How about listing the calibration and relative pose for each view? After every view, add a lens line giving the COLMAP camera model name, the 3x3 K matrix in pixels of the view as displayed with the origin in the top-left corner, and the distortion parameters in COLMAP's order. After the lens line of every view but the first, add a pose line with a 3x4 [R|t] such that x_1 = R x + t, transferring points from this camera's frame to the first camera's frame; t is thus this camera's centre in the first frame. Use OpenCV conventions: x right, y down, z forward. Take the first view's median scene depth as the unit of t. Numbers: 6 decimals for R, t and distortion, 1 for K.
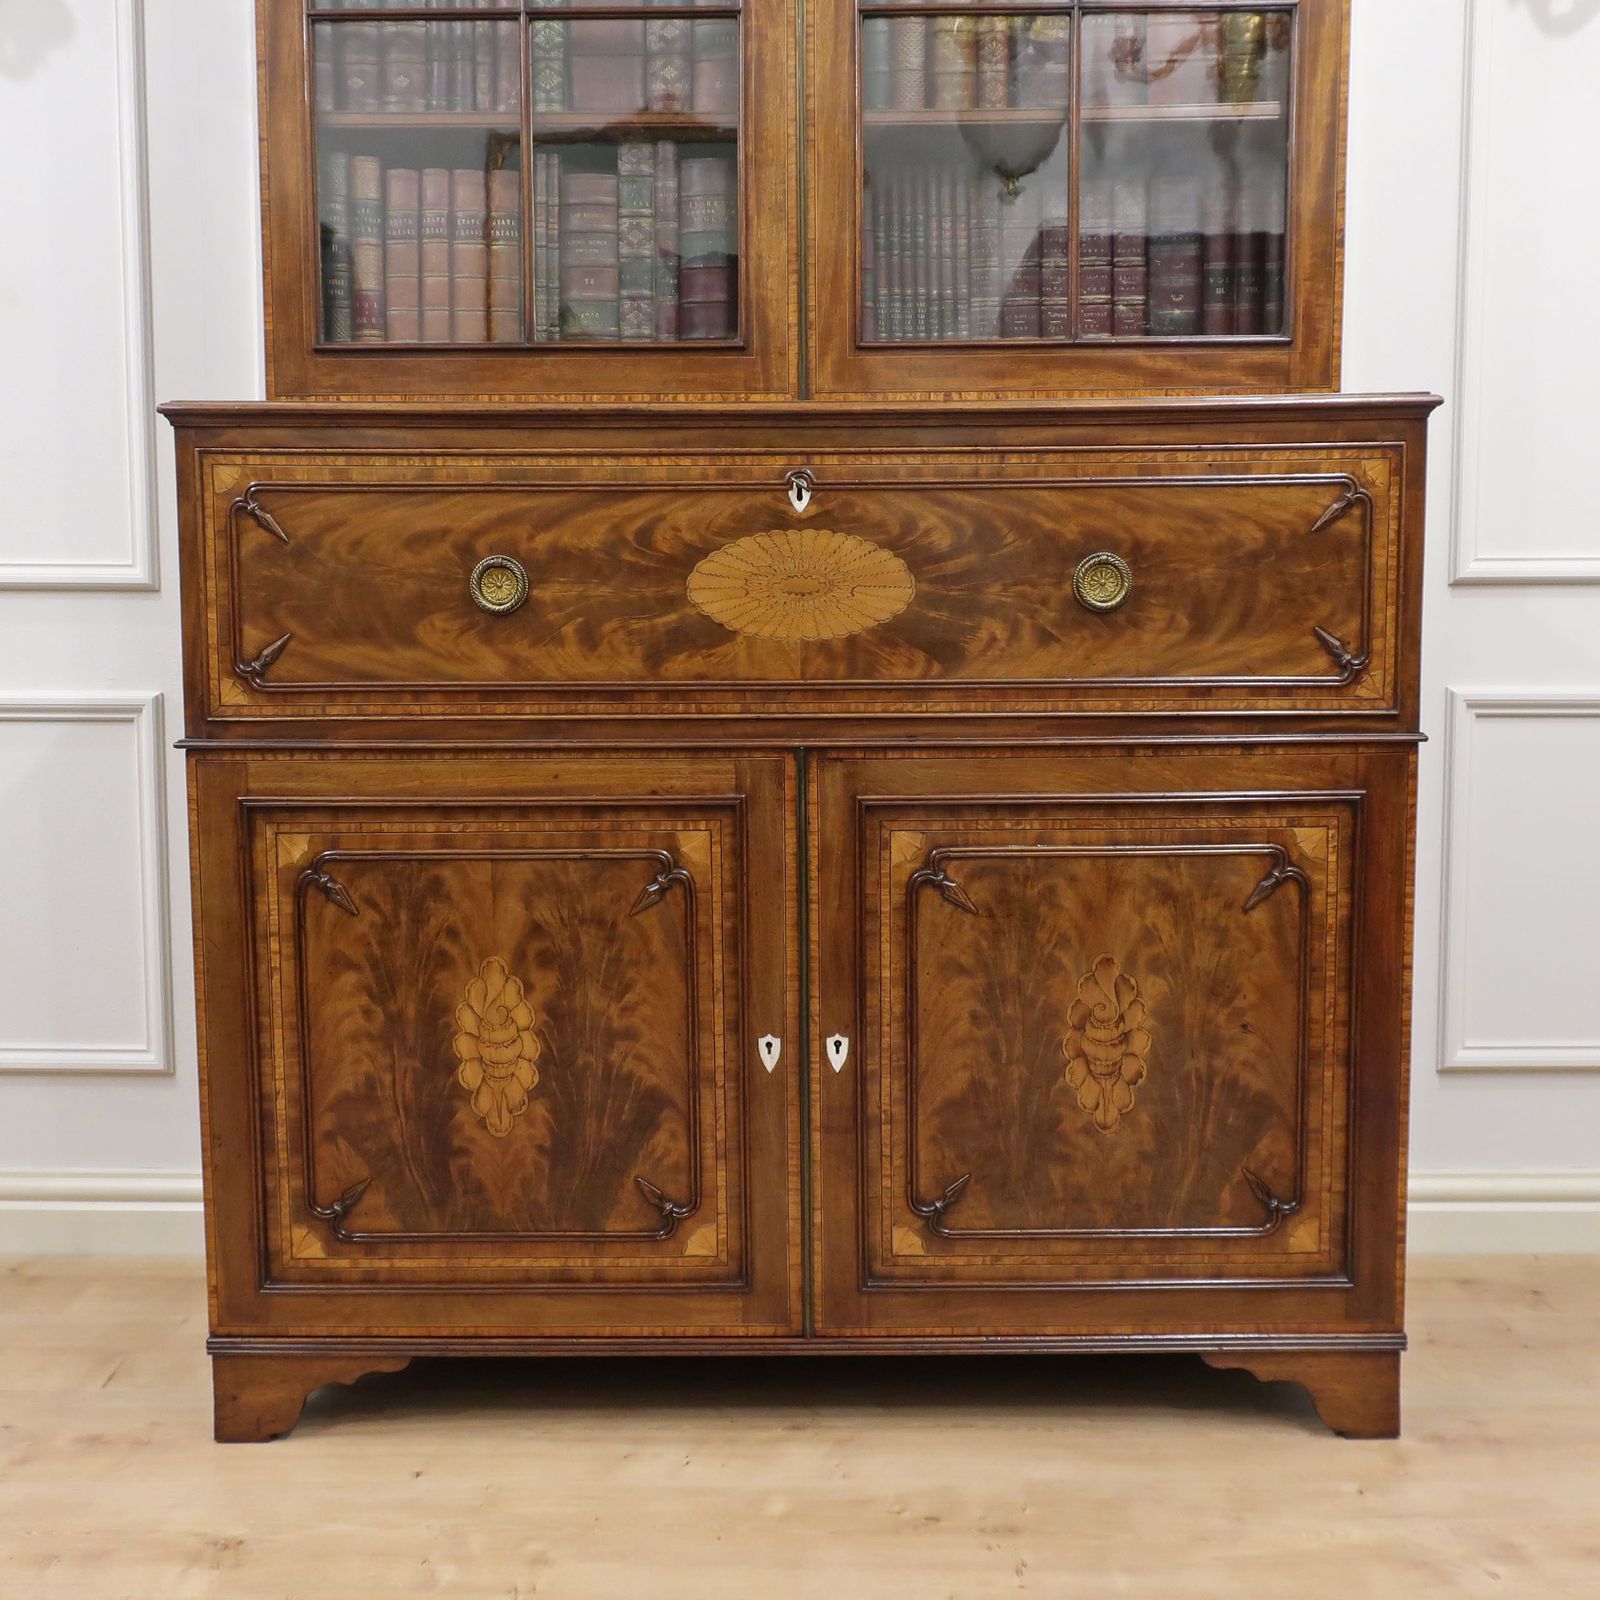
lens RADIAL K [[1880.6, 0, 794.6], [0, 1880.6, 792.6], [0, 0, 1]] dist [0.003366, 0.025895]
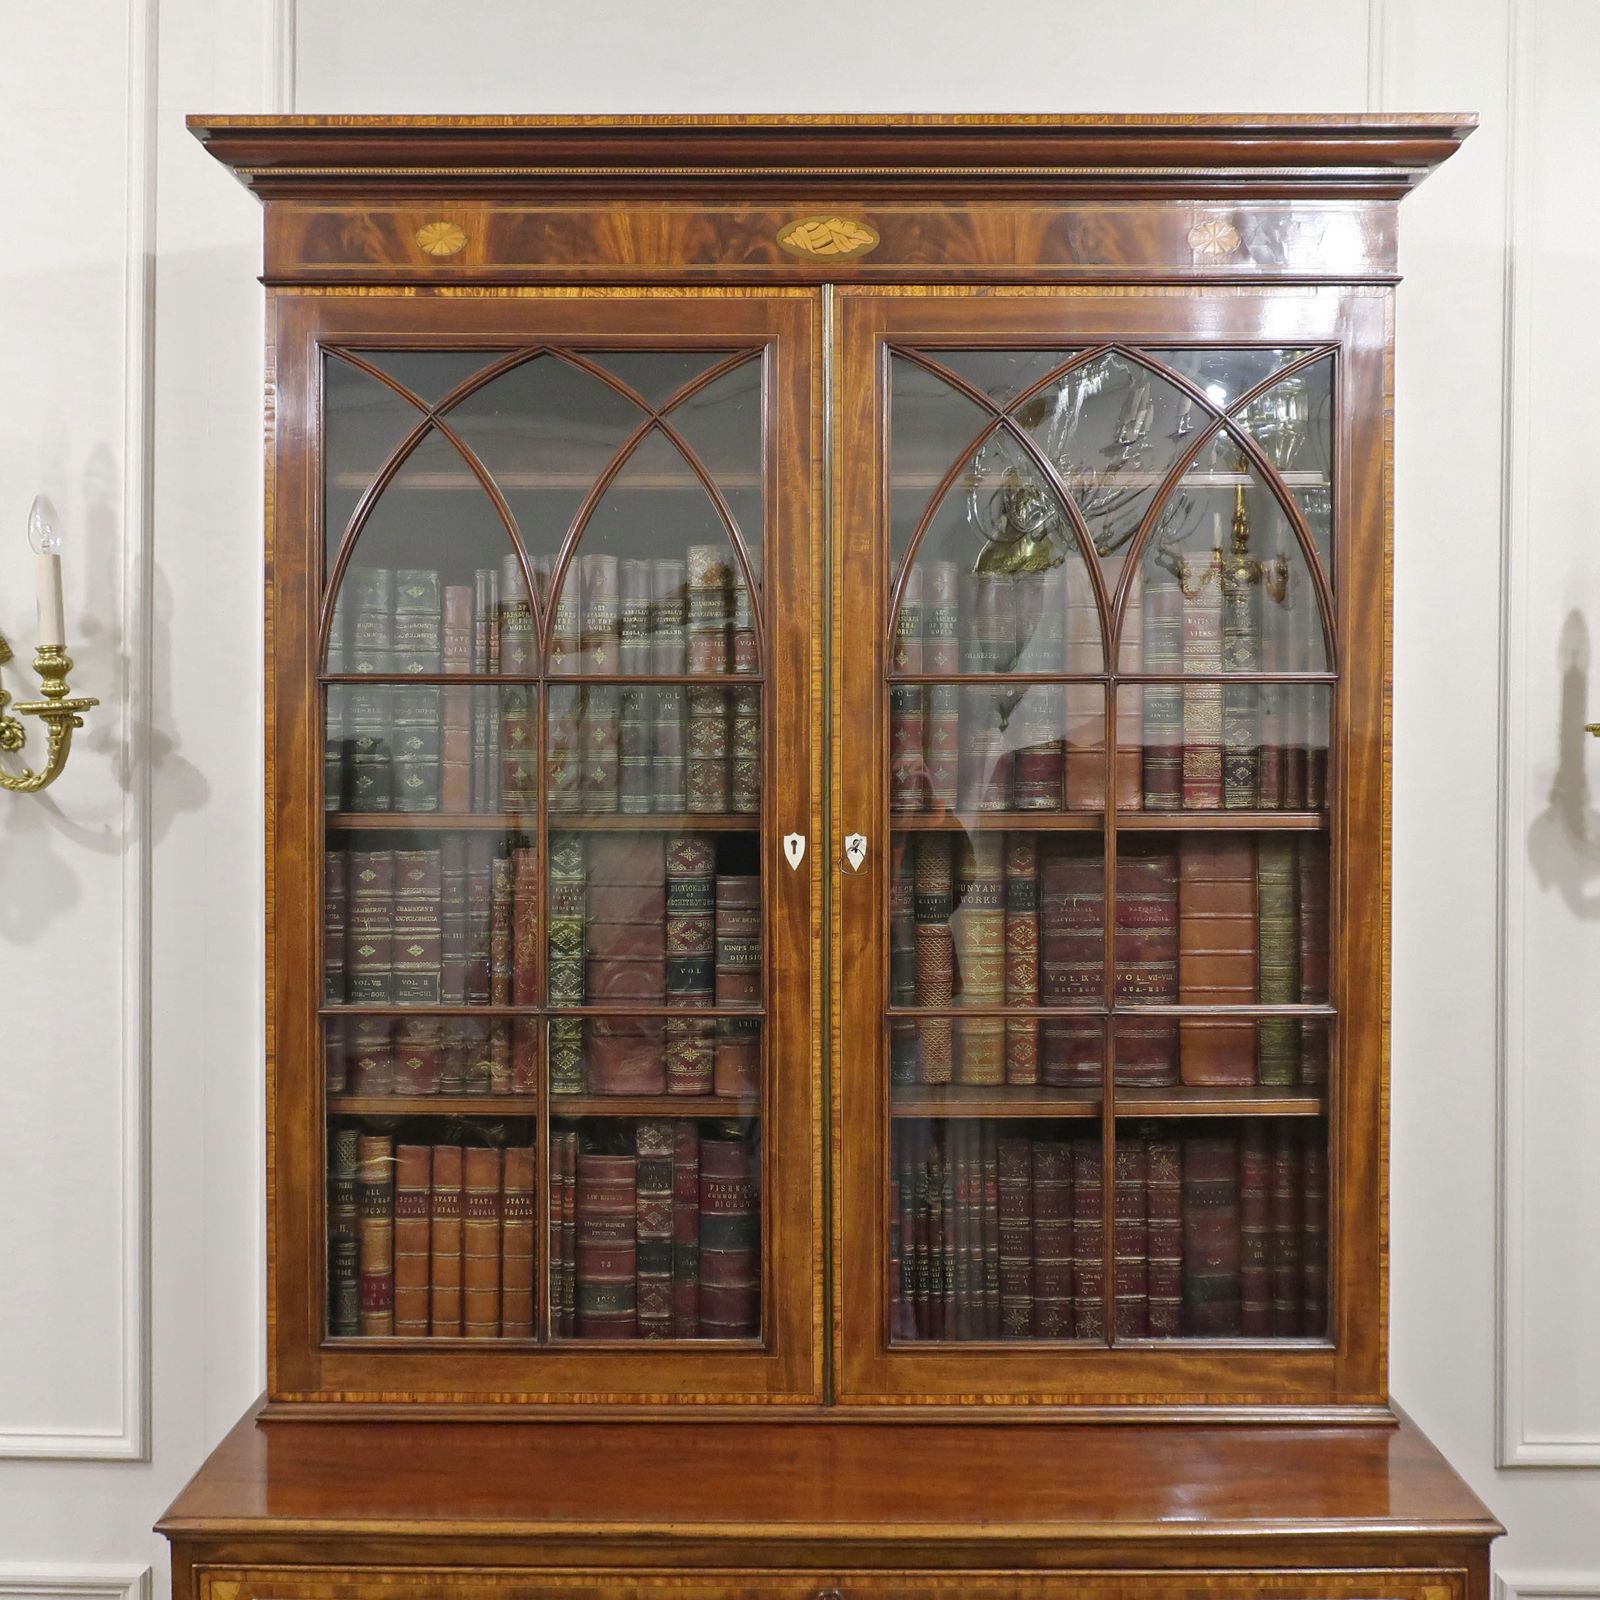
lens RADIAL K [[1892.2, 0, 784.5], [0, 1892.2, 806.2], [0, 0, 1]] dist [-0.000579, 0.004780]
pose [[0.999984, 0.004984, 0.002639, -0.022607], [-0.004748, 0.996548, -0.082884, -0.449350], [-0.003043, 0.082870, 0.996556, 0.015384]]
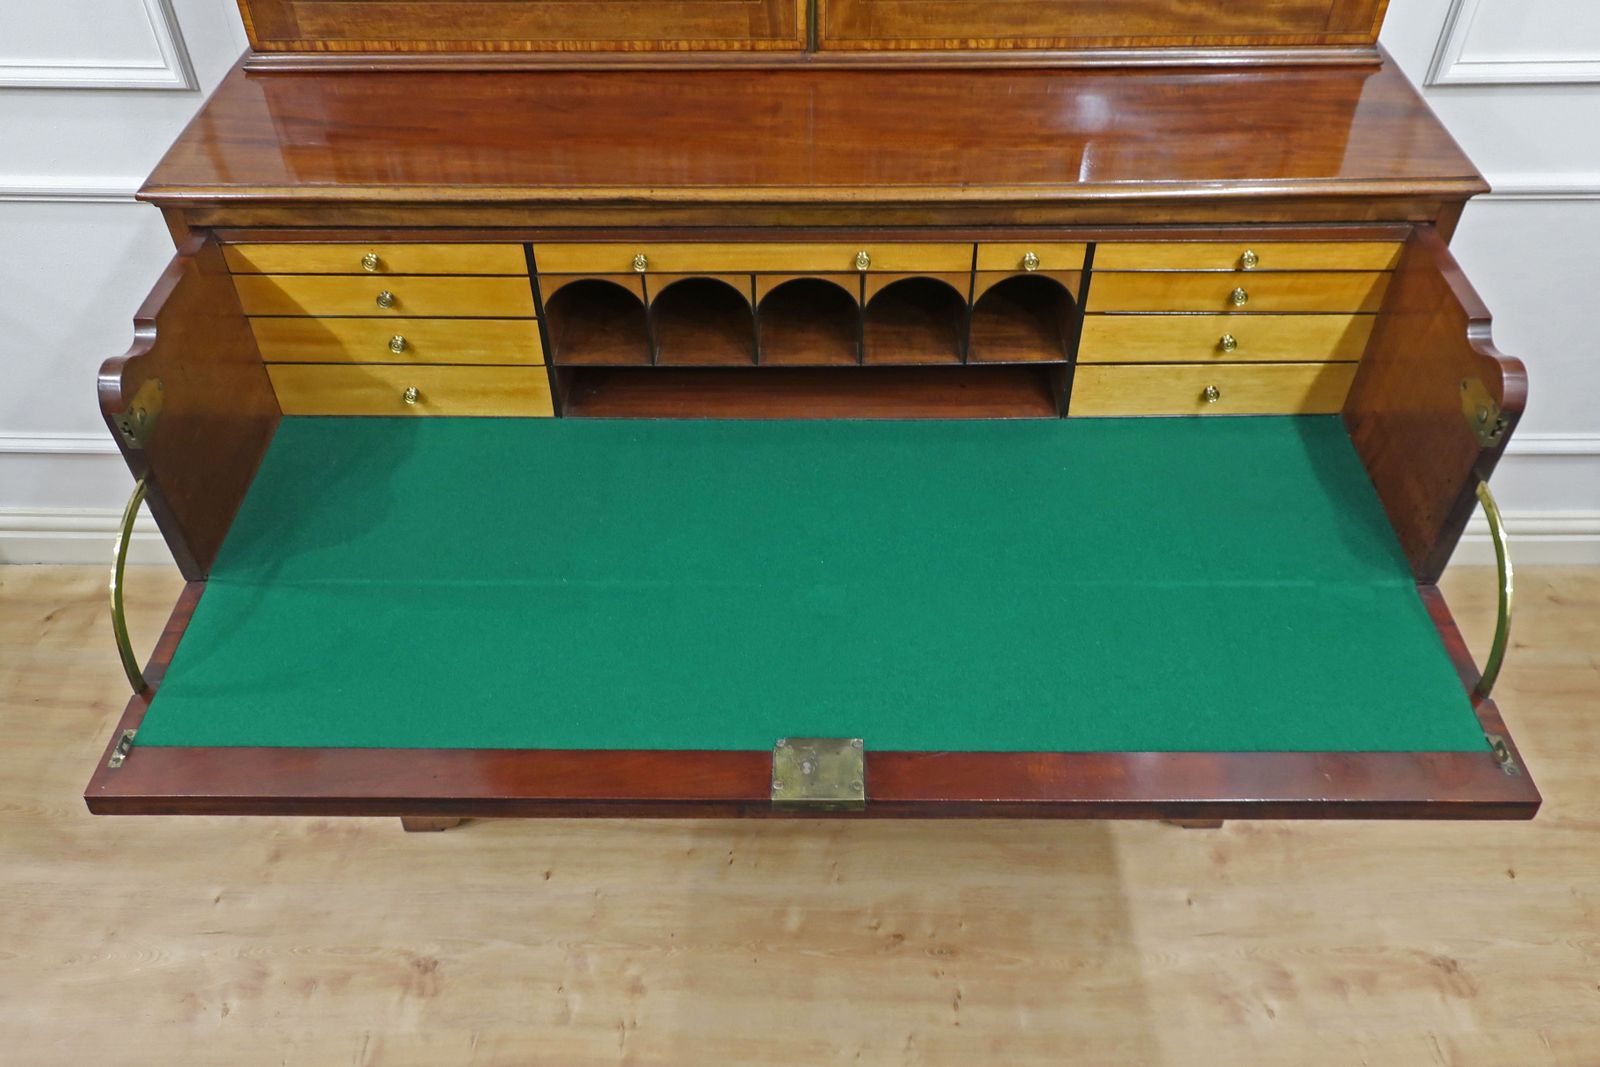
lens RADIAL K [[1254.4, 0, 800.0], [0, 1254.4, 533.5], [0, 0, 1]] dist [0.005640, 0.002778]
pose [[0.999990, -0.004509, -0.000653, -0.002193], [0.003989, 0.797412, 0.603422, -0.413516], [-0.002200, -0.603419, 0.797421, 0.357845]]
